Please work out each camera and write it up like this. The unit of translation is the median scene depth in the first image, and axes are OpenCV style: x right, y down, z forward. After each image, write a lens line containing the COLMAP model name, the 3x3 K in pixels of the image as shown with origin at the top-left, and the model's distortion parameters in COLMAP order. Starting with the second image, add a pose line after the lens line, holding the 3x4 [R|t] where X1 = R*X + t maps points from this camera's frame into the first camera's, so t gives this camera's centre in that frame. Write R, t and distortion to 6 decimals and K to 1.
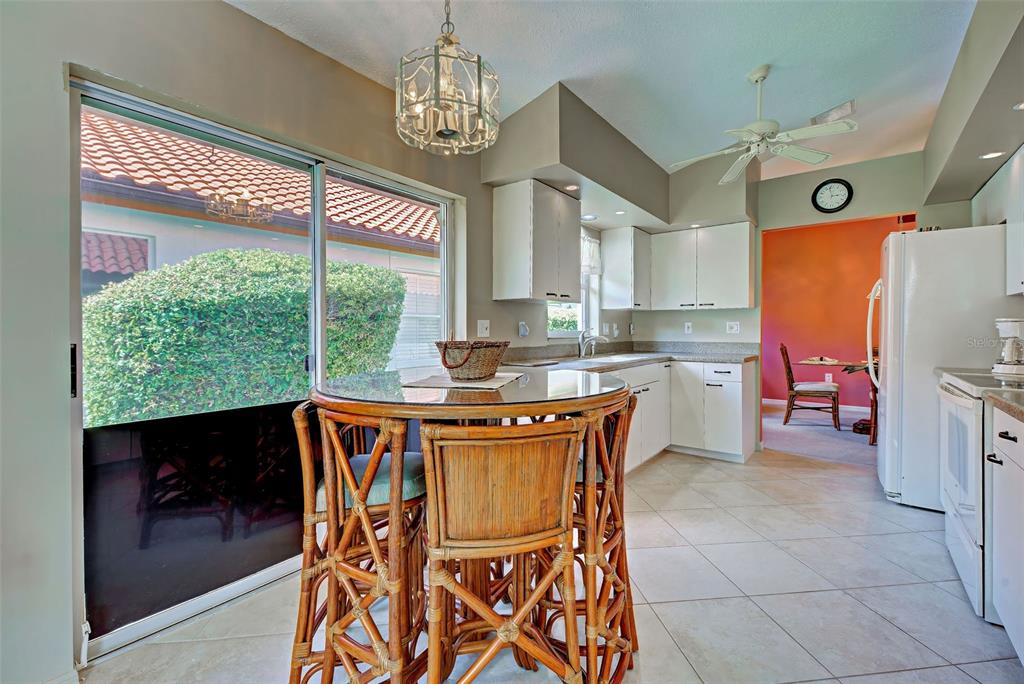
lens RADIAL K [[459.2, 0, 514.5], [0, 459.2, 334.0], [0, 0, 1]] dist [0.019324, 0.000064]
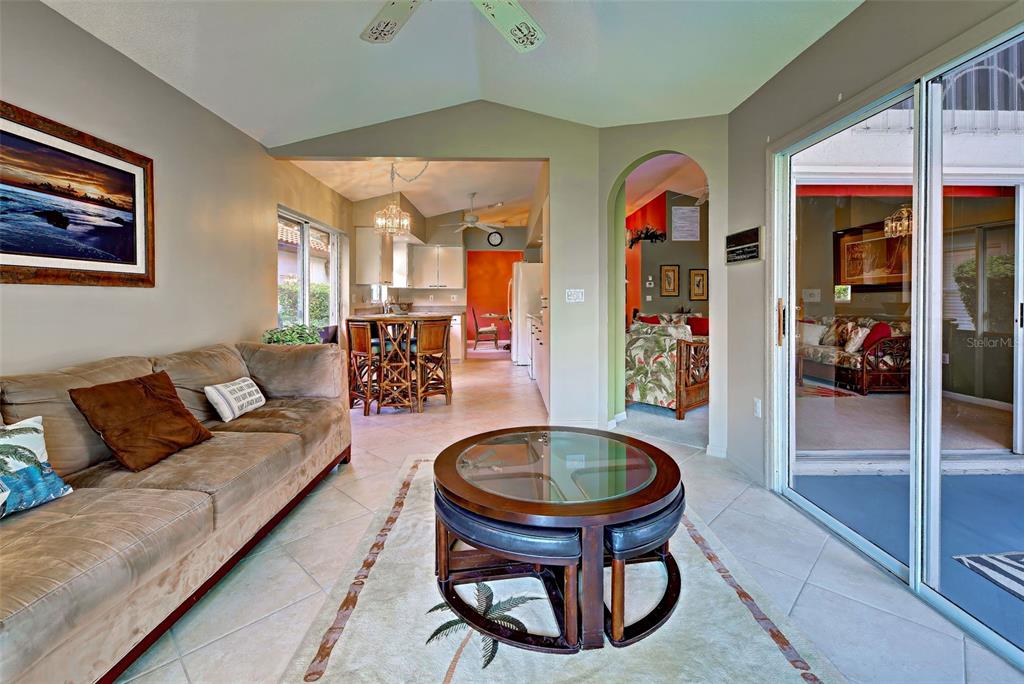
lens RADIAL K [[459.2, 0, 514.5], [0, 459.2, 334.0], [0, 0, 1]] dist [0.019324, 0.000064]
pose [[0.788806, -0.044813, 0.613006, -0.560474], [0.003816, 0.997676, 0.068023, 0.003994], [-0.614630, -0.051317, 0.787144, -0.742469]]
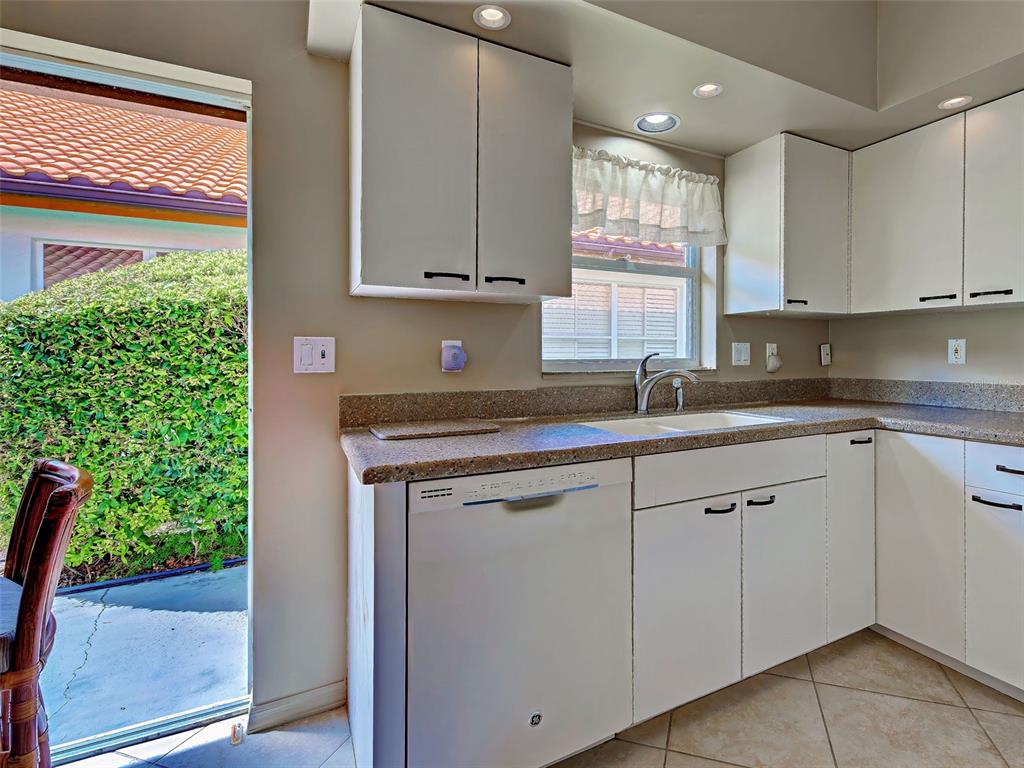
lens RADIAL K [[506.6, 0, 546.4], [0, 506.6, 361.2], [0, 0, 1]] dist [0.006038, -0.000396]
pose [[0.896211, 0.004206, -0.443607, 0.261639], [-0.003140, 0.999990, 0.003138, -0.004693], [0.443616, -0.001419, 0.896216, 0.420901]]
